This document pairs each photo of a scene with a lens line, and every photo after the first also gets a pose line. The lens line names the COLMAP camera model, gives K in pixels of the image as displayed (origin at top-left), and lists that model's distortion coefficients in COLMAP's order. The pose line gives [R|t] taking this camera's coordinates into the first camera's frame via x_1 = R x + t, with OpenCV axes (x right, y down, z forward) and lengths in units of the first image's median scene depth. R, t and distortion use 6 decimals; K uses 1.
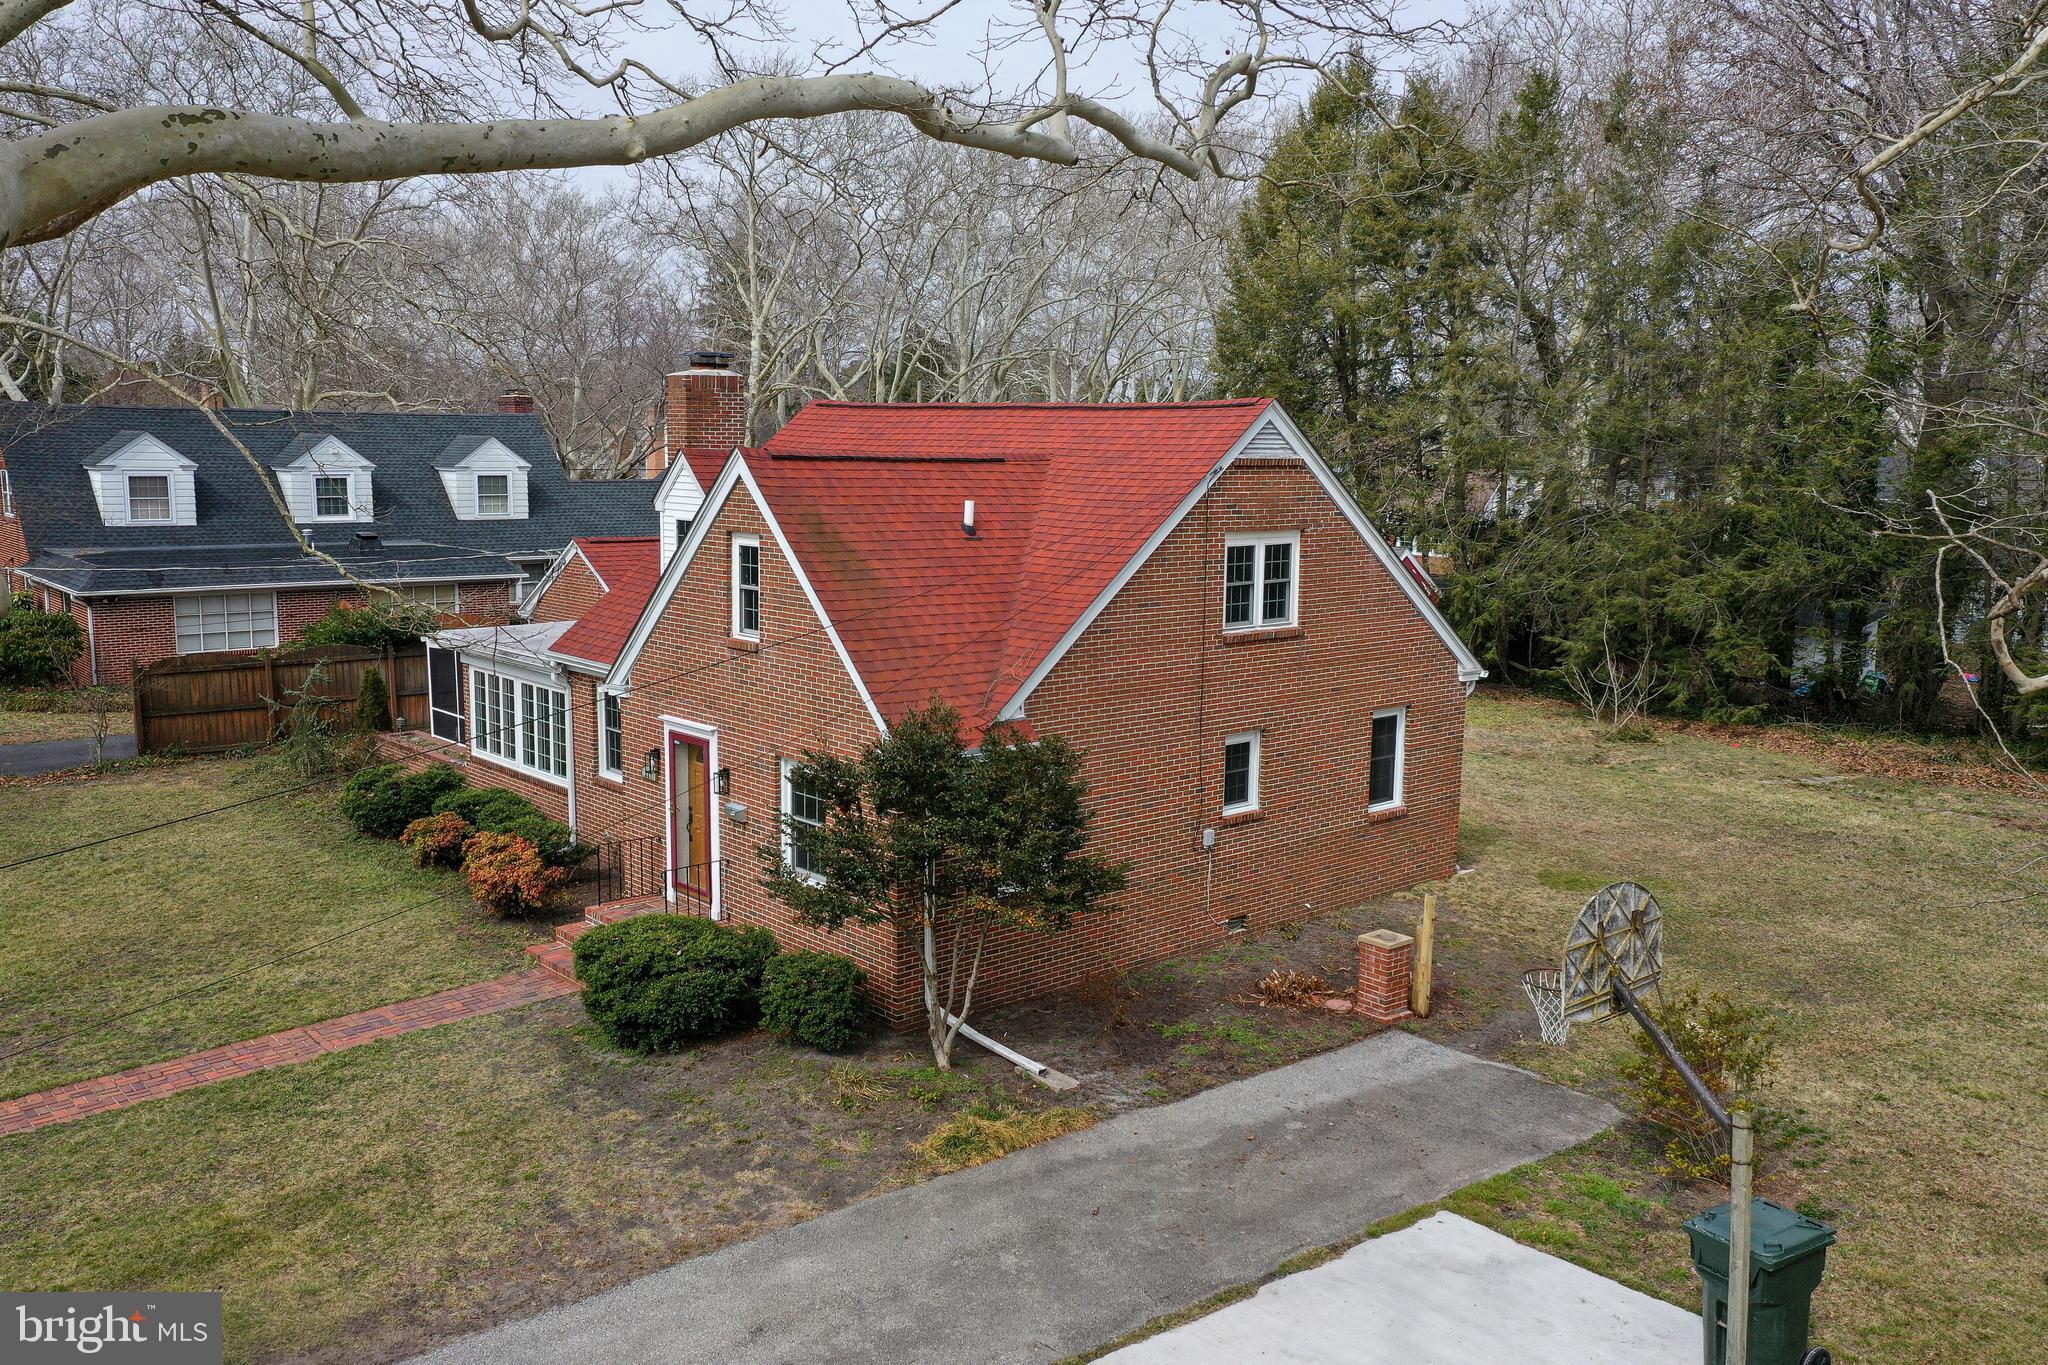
lens RADIAL K [[1484.5, 0, 1024.0], [0, 1484.5, 682.5], [0, 0, 1]] dist [0.045163, 0.004428]
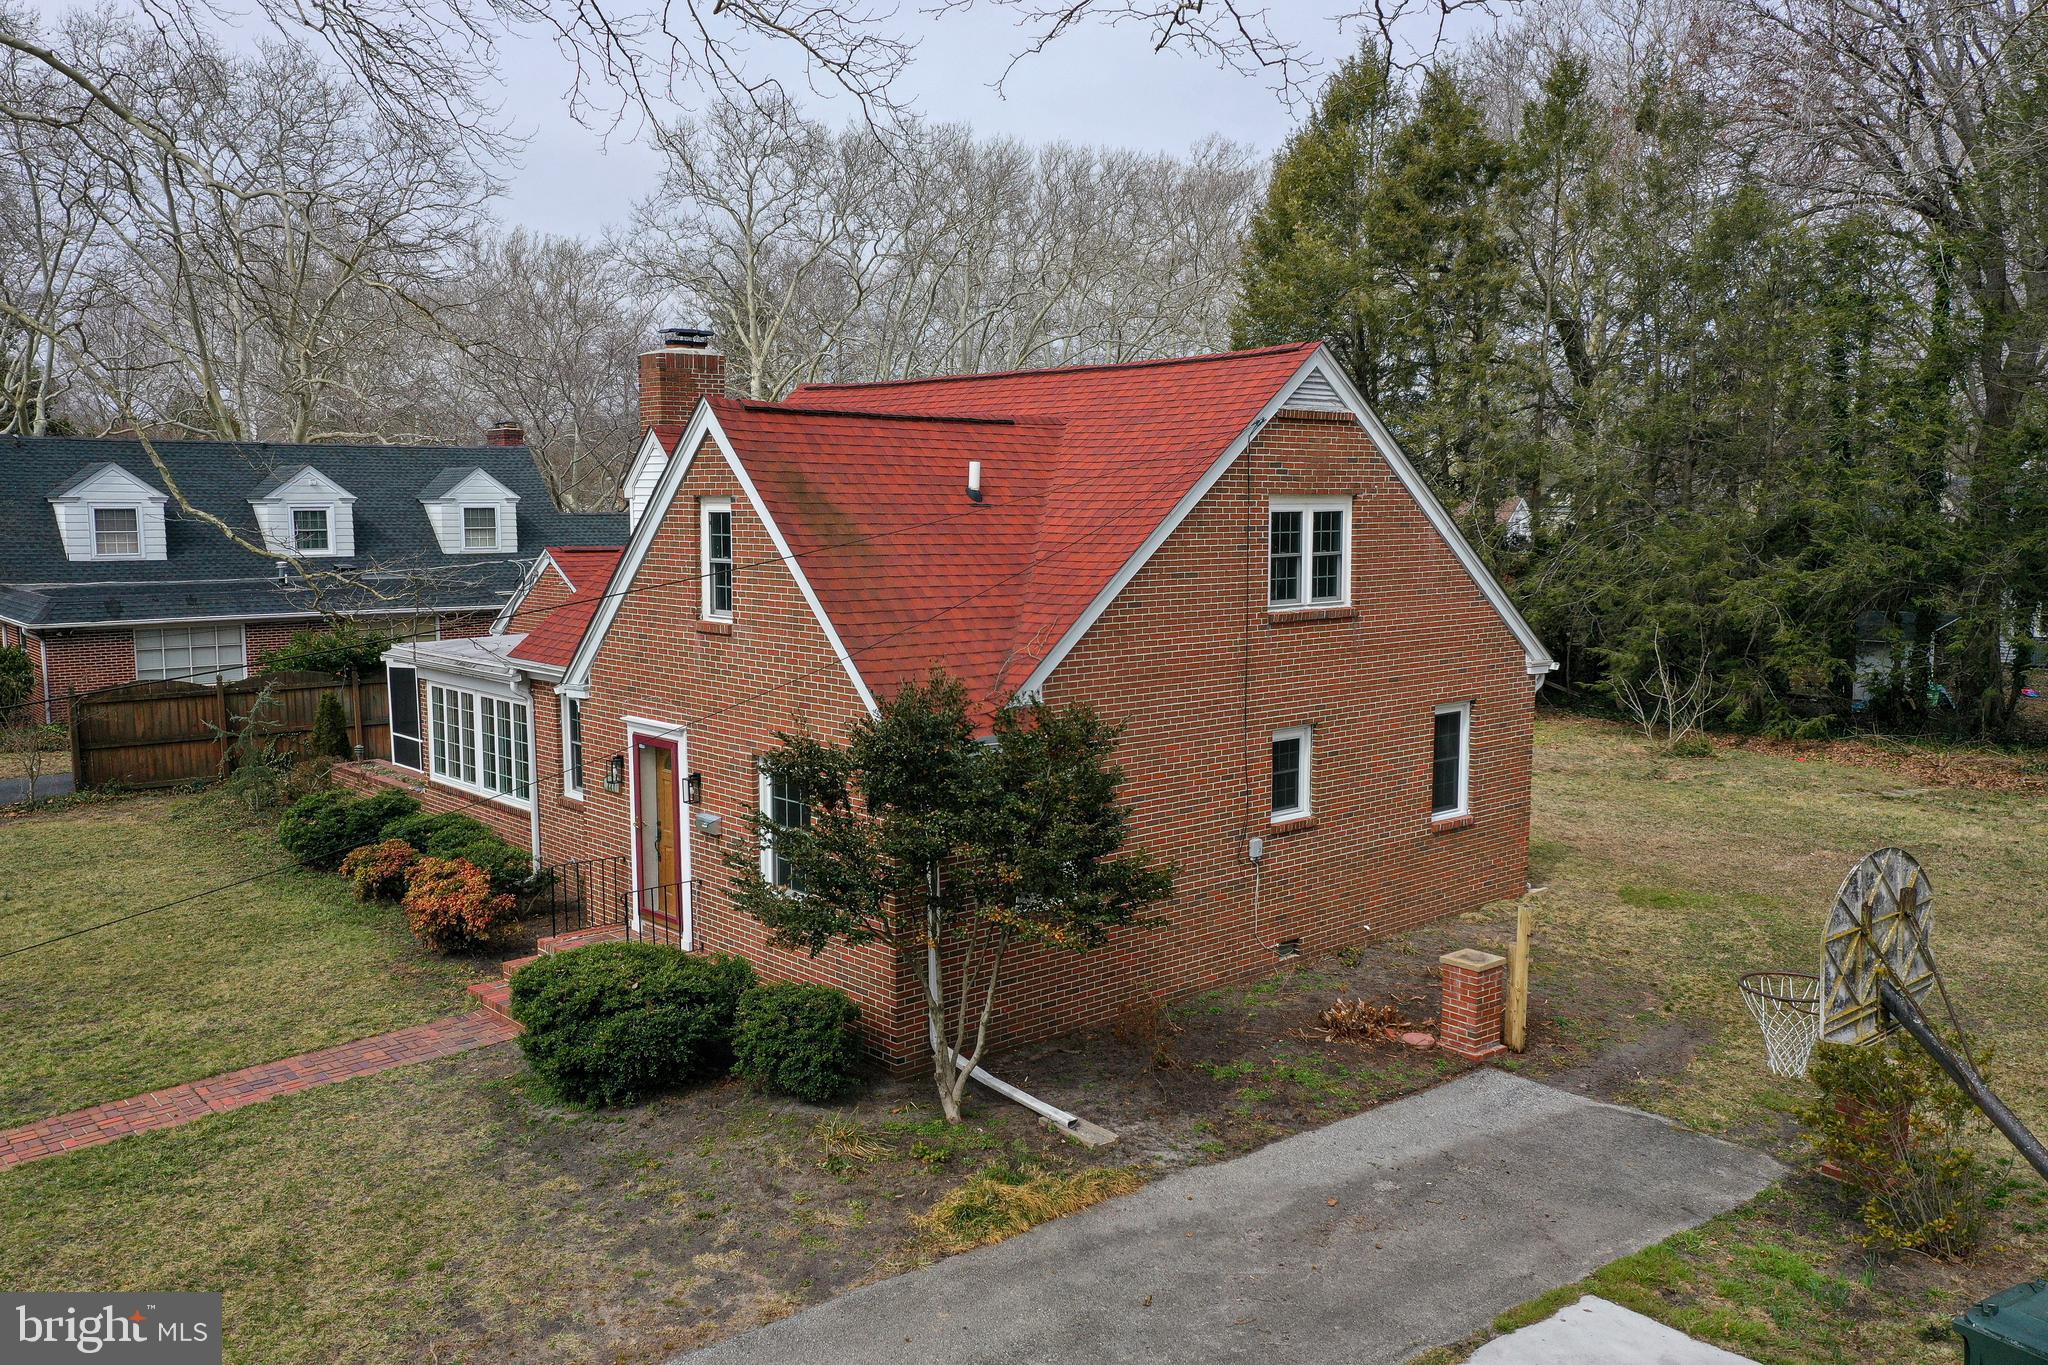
lens RADIAL K [[1484.5, 0, 1024.0], [0, 1484.5, 682.5], [0, 0, 1]] dist [0.045163, 0.004428]
pose [[0.999877, -0.015124, -0.004244, -0.006312], [0.014979, 0.999363, -0.032394, 0.037082], [0.004731, 0.032326, 0.999466, 0.141164]]
